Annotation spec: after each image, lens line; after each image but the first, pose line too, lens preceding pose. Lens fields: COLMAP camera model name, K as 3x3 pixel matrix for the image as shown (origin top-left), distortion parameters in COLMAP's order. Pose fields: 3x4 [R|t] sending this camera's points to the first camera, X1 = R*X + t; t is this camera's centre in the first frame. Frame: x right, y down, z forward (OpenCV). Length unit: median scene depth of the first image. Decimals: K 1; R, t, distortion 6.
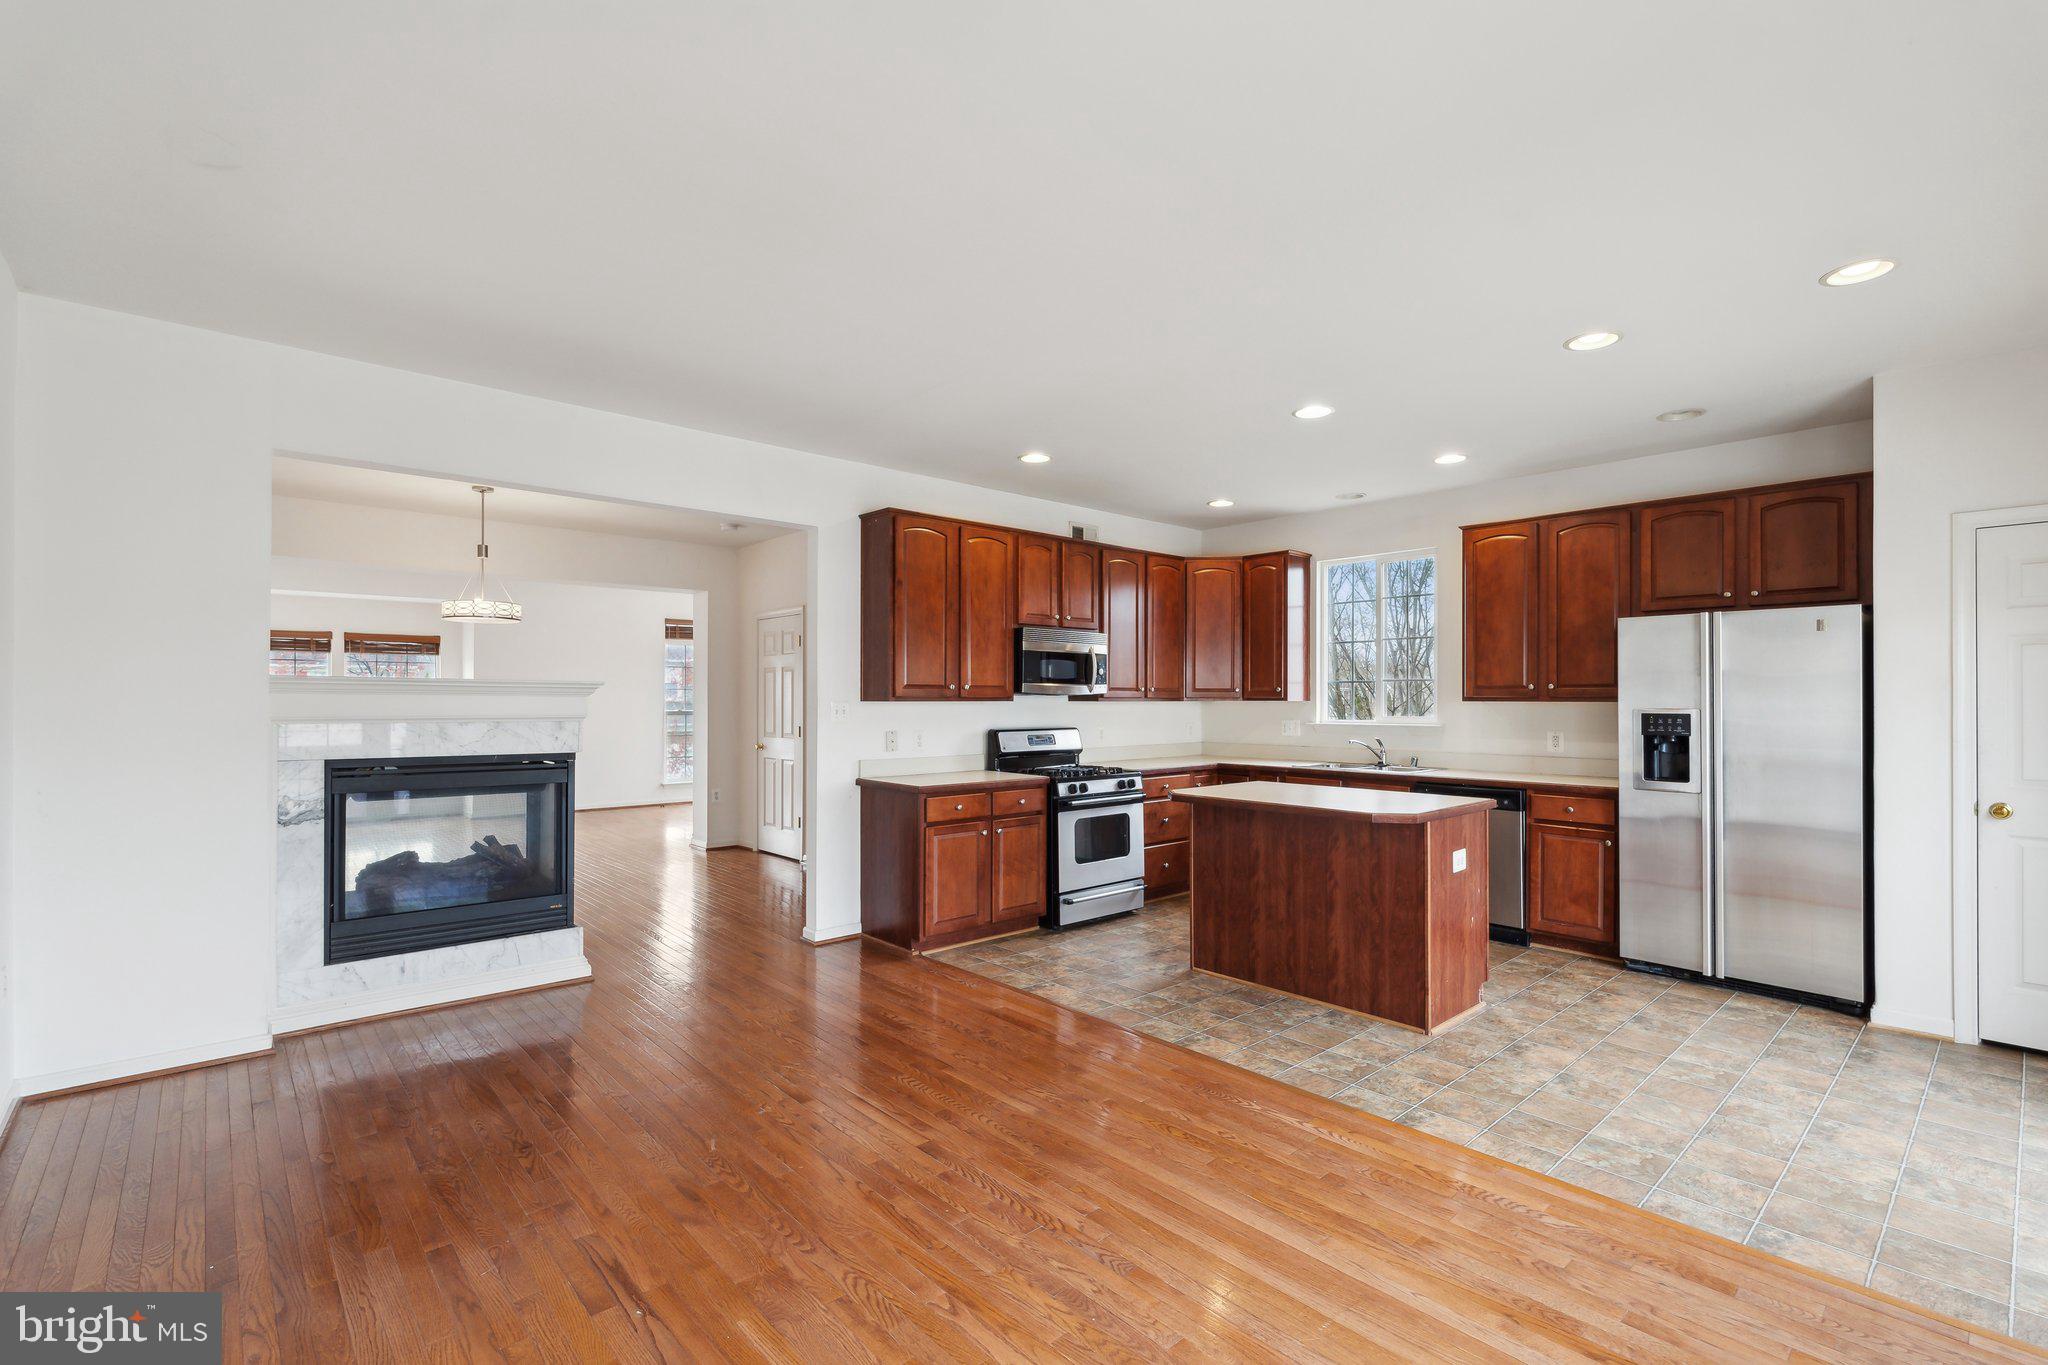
lens RADIAL K [[917.0, 0, 1040.0], [0, 917.0, 692.3], [0, 0, 1]] dist [-0.001610, 0.000167]
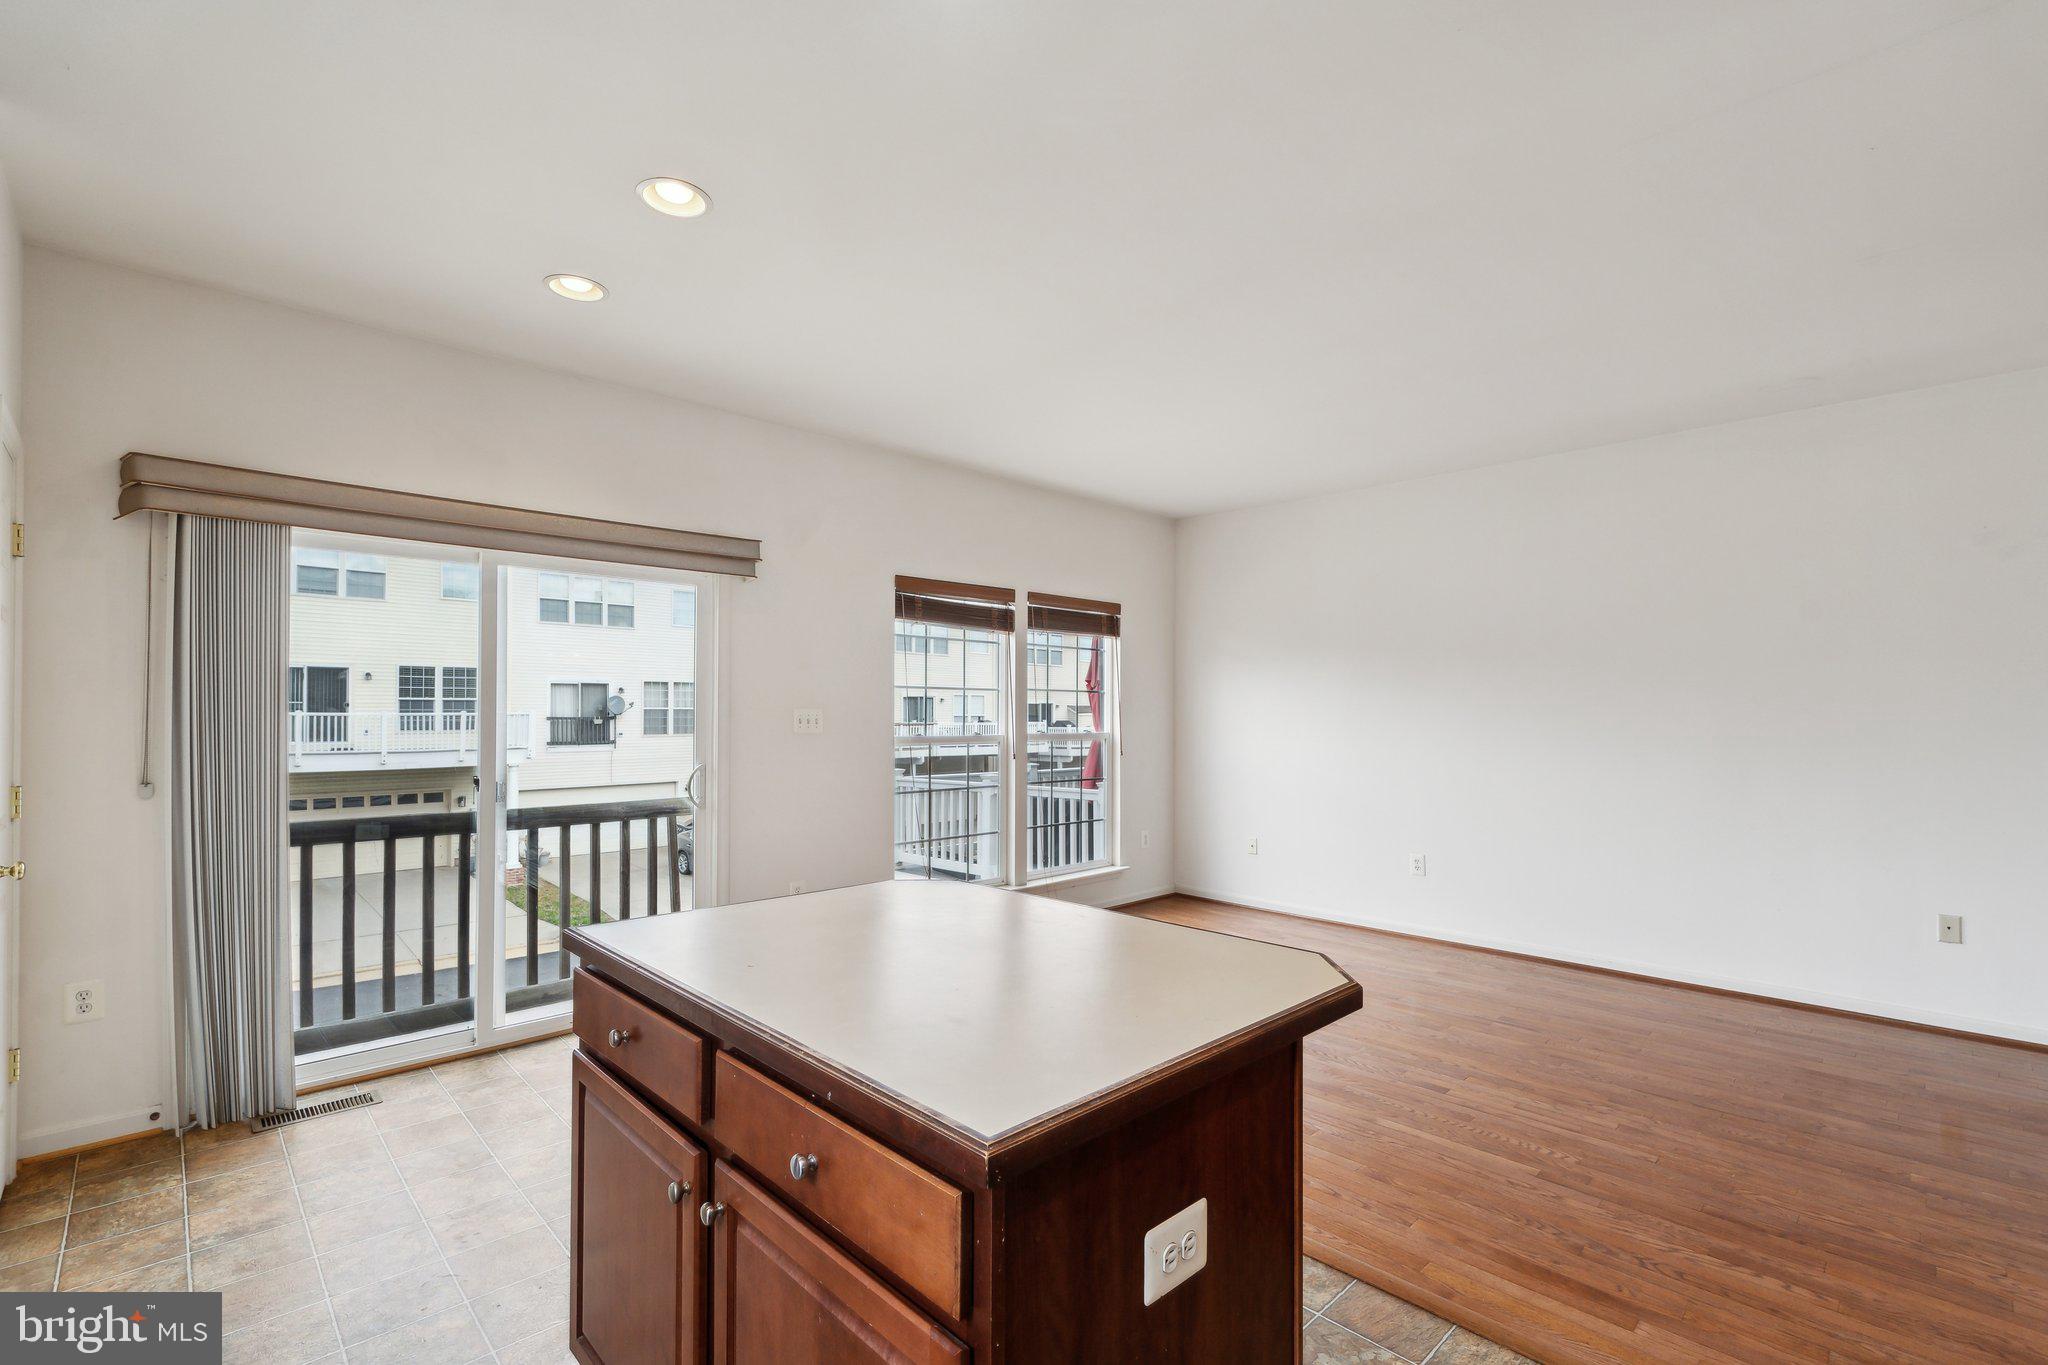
lens RADIAL K [[903.9, 0, 1036.1], [0, 903.9, 711.1], [0, 0, 1]] dist [0.001356, 0.000366]
pose [[-0.999624, -0.003768, -0.027168, 0.270524], [-0.003538, 0.999958, -0.008511, 0.014750], [0.027199, -0.008412, -0.999595, 1.353325]]
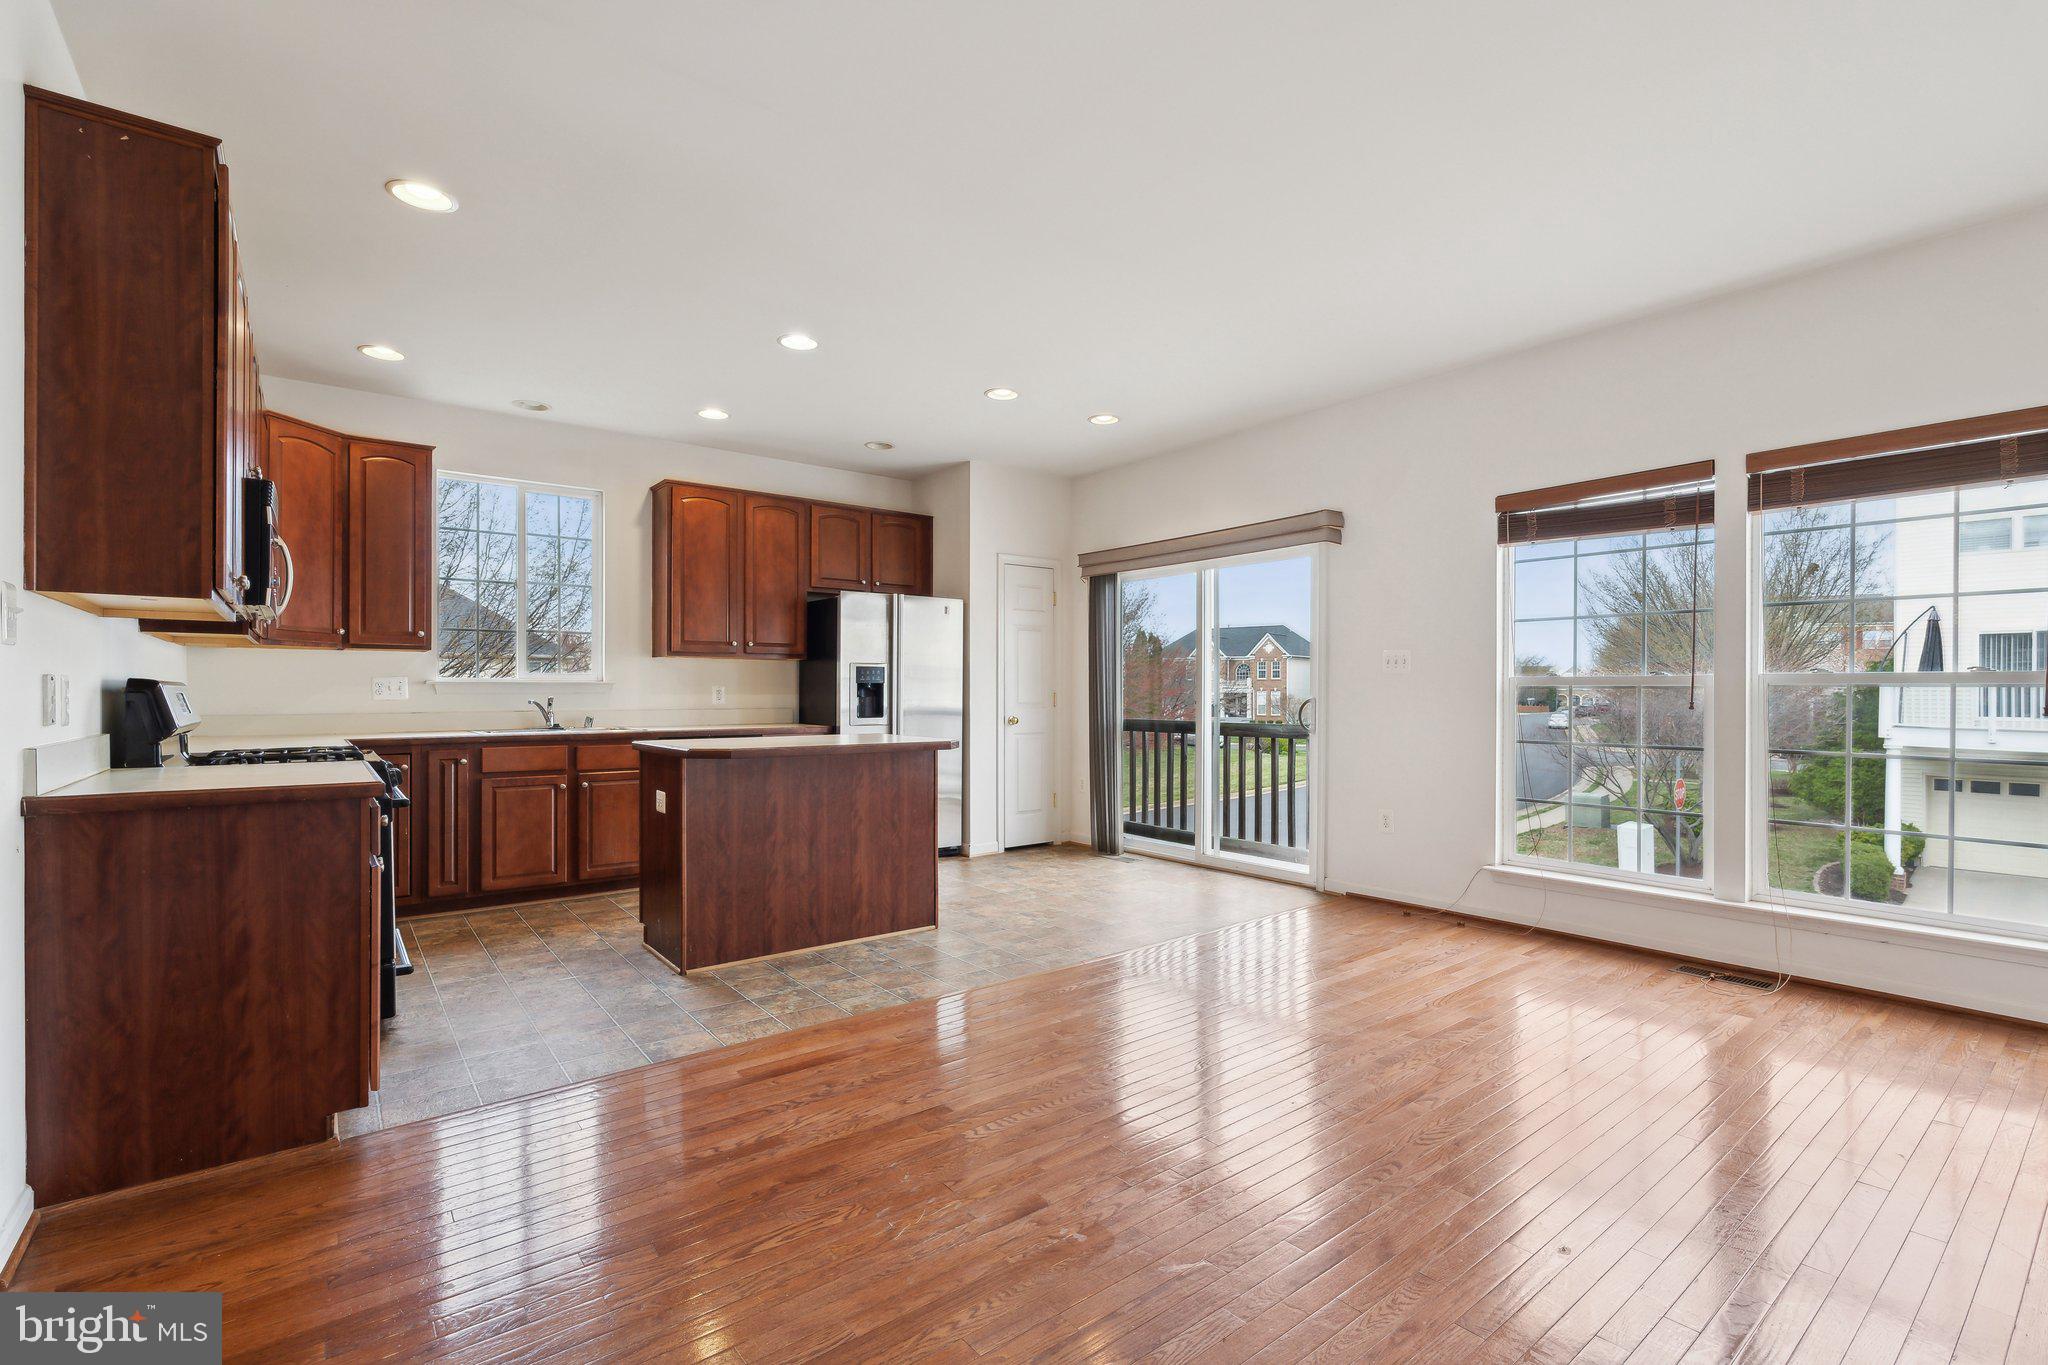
lens RADIAL K [[917.0, 0, 1040.0], [0, 917.0, 692.3], [0, 0, 1]] dist [-0.001610, 0.000167]
pose [[0.072021, -0.001777, 0.997402, -0.634784], [-0.007012, 0.999973, 0.002288, 0.056422], [-0.997378, -0.007159, 0.072006, 0.669384]]
